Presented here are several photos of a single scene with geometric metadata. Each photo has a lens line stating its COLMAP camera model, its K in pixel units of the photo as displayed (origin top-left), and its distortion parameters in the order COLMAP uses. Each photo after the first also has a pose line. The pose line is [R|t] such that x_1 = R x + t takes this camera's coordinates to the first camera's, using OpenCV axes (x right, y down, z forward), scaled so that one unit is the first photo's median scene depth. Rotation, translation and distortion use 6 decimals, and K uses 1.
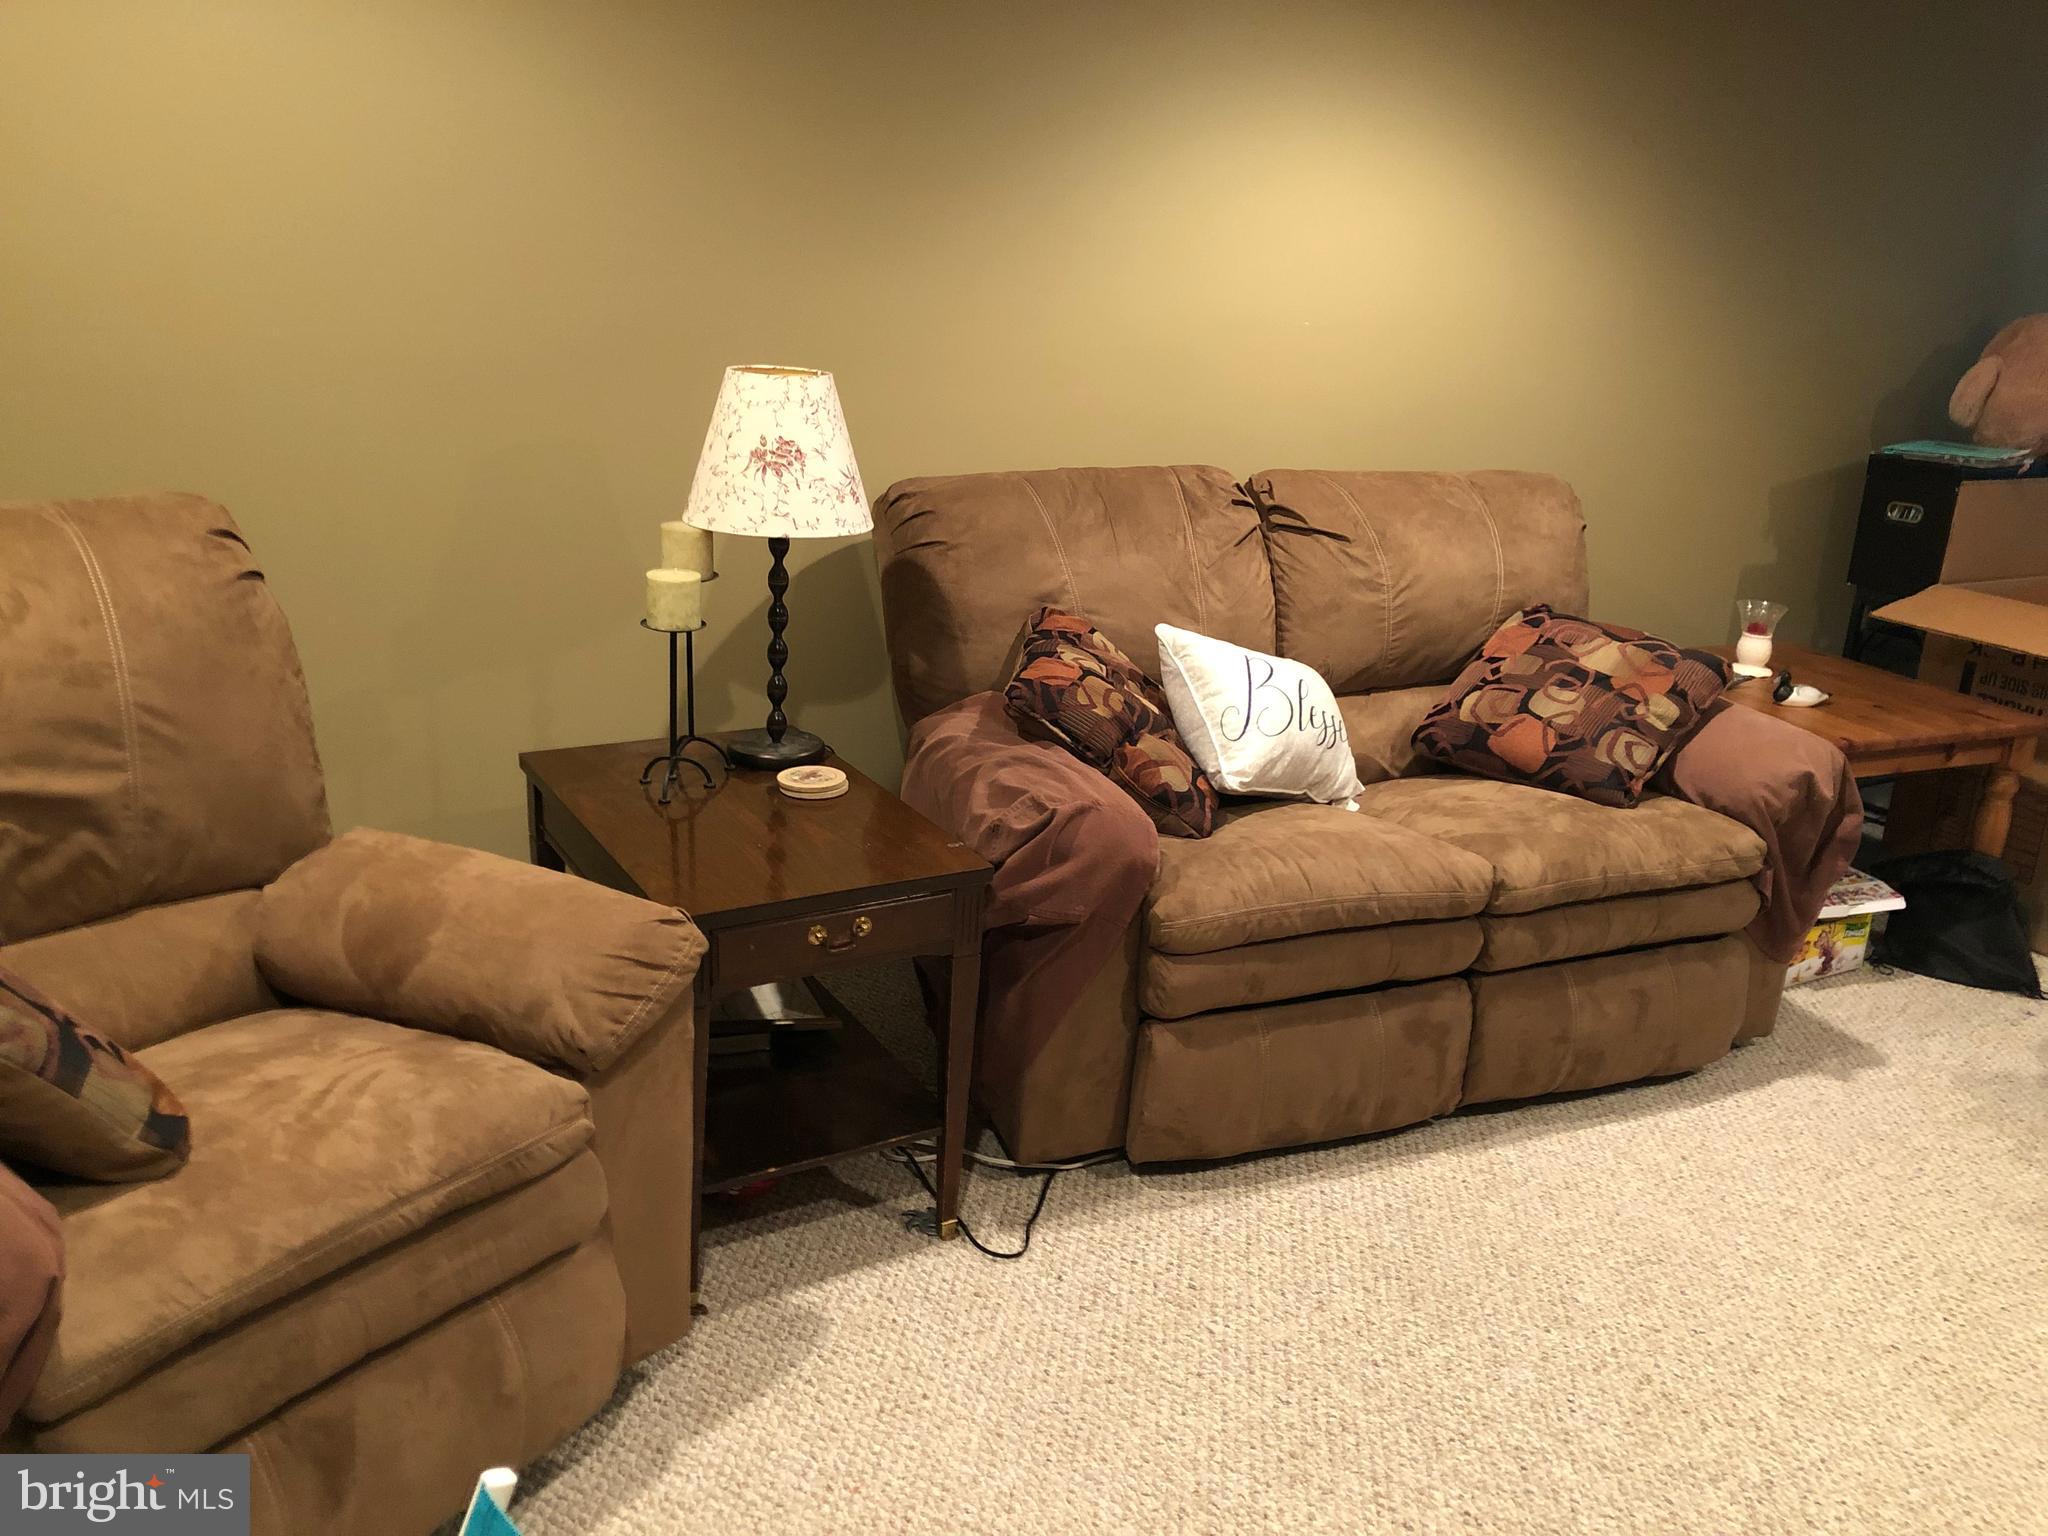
lens RADIAL K [[1676.7, 0, 1049.2], [0, 1676.7, 769.6], [0, 0, 1]] dist [0.043865, -0.060926]
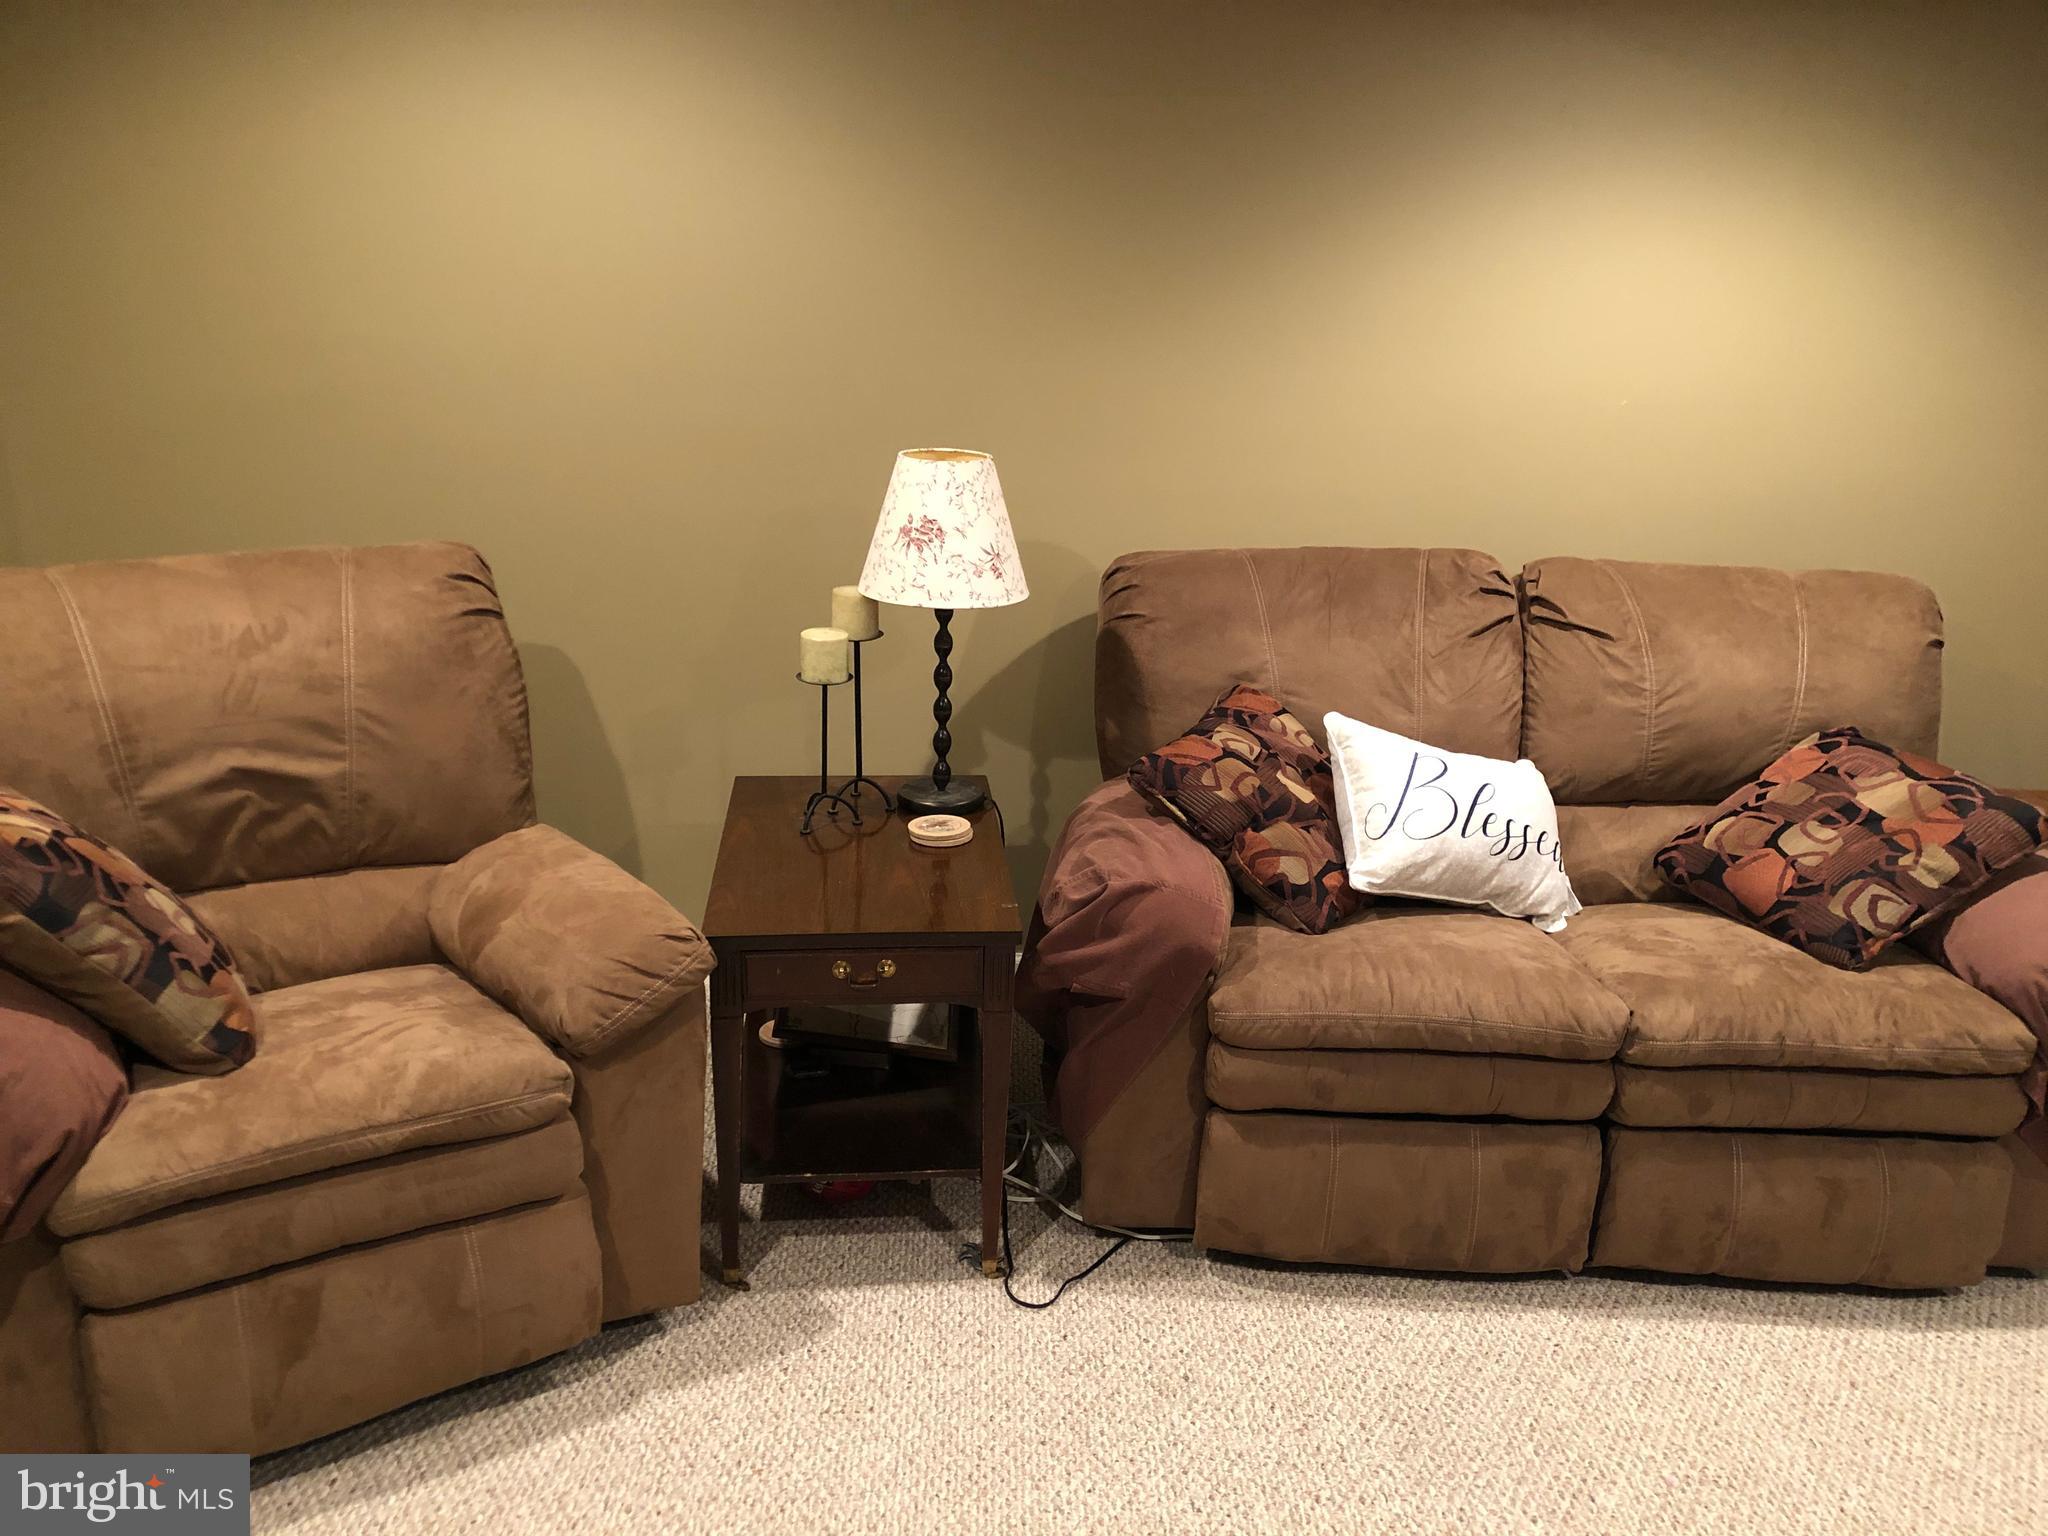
lens RADIAL K [[1682.1, 0, 983.3], [0, 1682.1, 757.0], [0, 0, 1]] dist [0.048792, -0.072239]
pose [[0.910399, 0.101053, -0.401201, 0.317043], [-0.110741, 0.993849, -0.000964, -0.042084], [0.398635, 0.045307, 0.915990, 0.012517]]
